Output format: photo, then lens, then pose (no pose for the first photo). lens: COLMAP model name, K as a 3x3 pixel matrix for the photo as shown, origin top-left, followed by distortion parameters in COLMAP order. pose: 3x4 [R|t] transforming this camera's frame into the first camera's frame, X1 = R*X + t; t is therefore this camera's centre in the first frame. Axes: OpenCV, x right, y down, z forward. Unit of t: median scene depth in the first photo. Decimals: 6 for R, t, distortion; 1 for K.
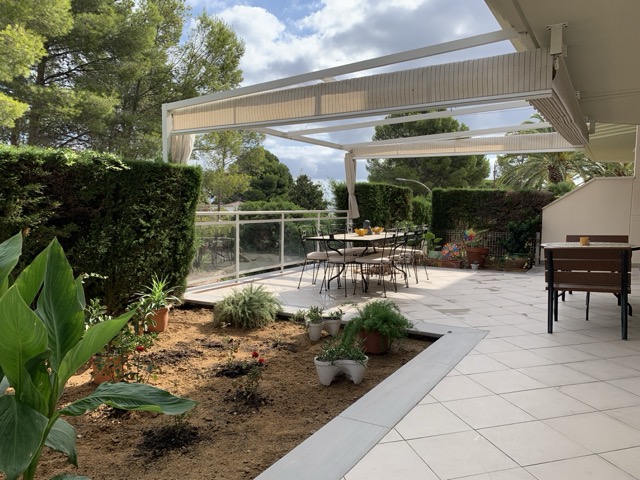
lens RADIAL K [[481.5, 0, 320.0], [0, 481.5, 240.0], [0, 0, 1]] dist [0.004122, -0.021842]
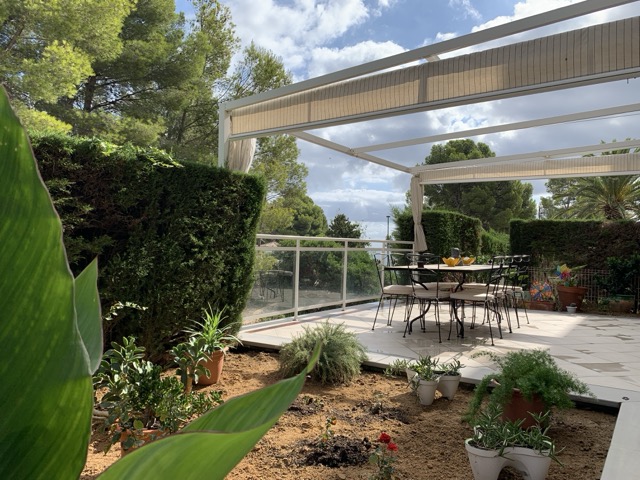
lens RADIAL K [[481.5, 0, 320.0], [0, 481.5, 240.0], [0, 0, 1]] dist [0.004122, -0.021842]
pose [[0.997589, 0.013519, -0.068071, -0.096845], [-0.019386, 0.996083, -0.086277, 0.024806], [0.066637, 0.087389, 0.993943, 0.206060]]
